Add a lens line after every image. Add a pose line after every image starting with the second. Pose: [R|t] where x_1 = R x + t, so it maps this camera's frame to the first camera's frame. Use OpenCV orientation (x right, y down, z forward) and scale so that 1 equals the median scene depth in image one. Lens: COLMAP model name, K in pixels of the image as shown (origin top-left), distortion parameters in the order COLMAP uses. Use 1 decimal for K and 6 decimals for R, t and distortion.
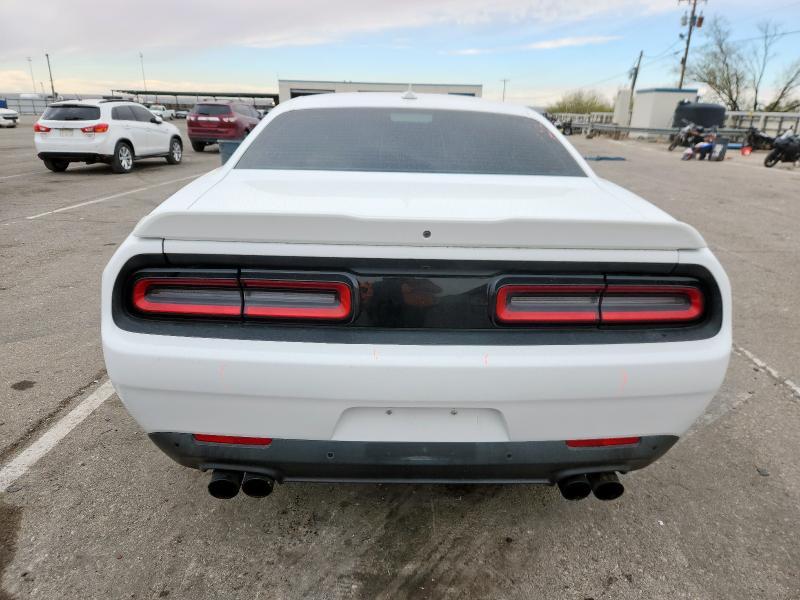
lens RADIAL K [[547.1, 0, 402.6], [0, 547.1, 301.4], [0, 0, 1]] dist [0.062040, -0.052530]
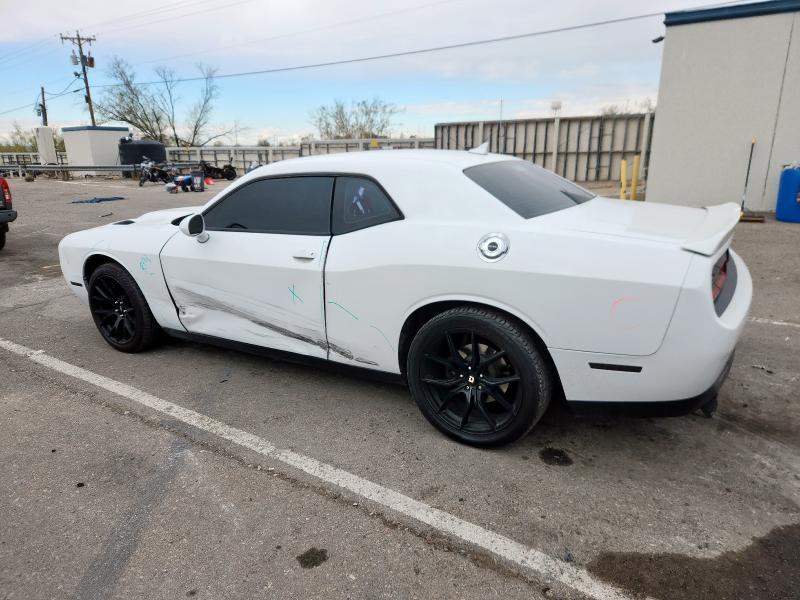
lens RADIAL K [[547.1, 0, 402.6], [0, 547.1, 301.4], [0, 0, 1]] dist [0.062040, -0.052530]
pose [[0.539803, -0.264122, 0.799283, -0.111980], [0.308645, 0.945476, 0.103985, -0.021404], [-0.783167, 0.190563, 0.591891, 0.040540]]
